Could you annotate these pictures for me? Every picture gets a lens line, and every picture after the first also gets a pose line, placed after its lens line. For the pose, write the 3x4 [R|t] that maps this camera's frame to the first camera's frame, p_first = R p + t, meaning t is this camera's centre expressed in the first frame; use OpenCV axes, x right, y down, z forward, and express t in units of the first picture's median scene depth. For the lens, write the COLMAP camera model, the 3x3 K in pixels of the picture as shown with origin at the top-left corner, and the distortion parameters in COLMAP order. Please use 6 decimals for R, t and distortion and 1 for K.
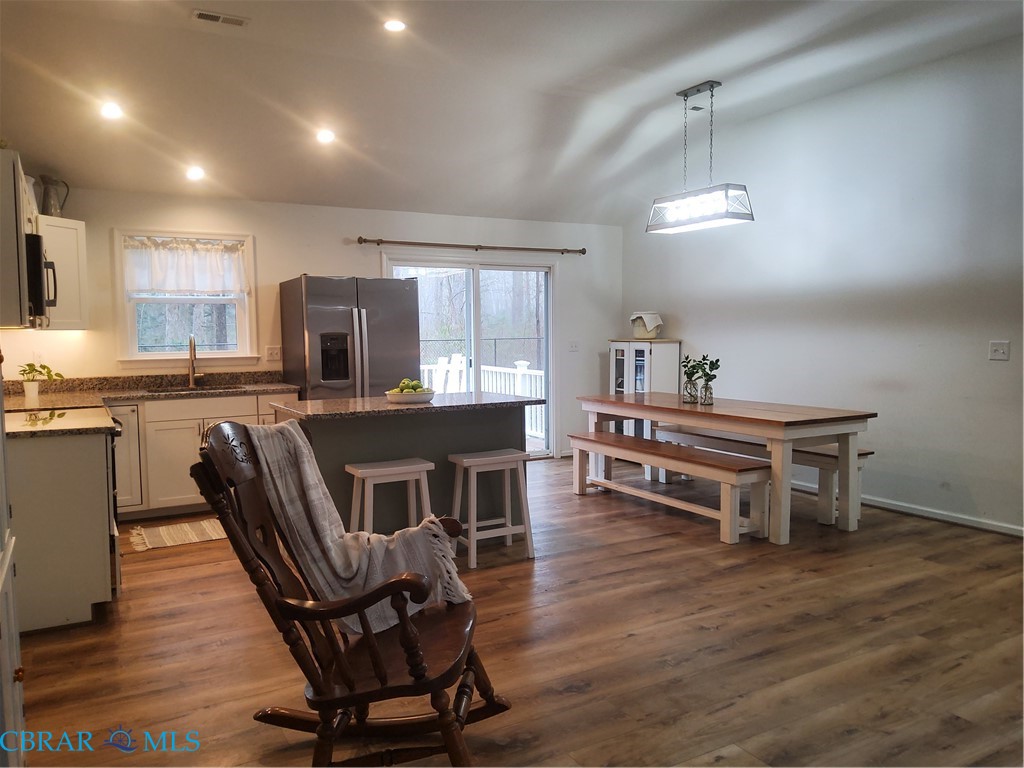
lens RADIAL K [[772.2, 0, 512.0], [0, 772.2, 384.0], [0, 0, 1]] dist [0.044361, -0.072700]
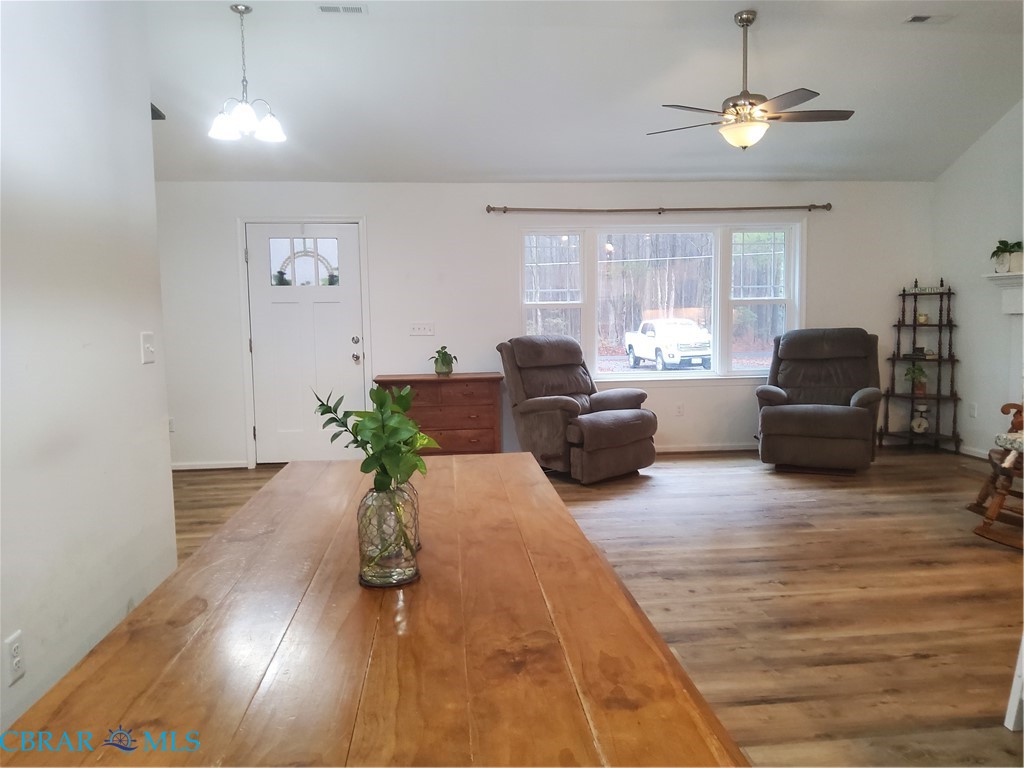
lens RADIAL K [[772.2, 0, 512.0], [0, 772.2, 384.0], [0, 0, 1]] dist [0.044361, -0.072700]
pose [[-0.914071, -0.010622, 0.405415, 0.094896], [0.055781, 0.986863, 0.151625, -0.076978], [-0.401699, 0.161211, -0.901470, 1.212446]]
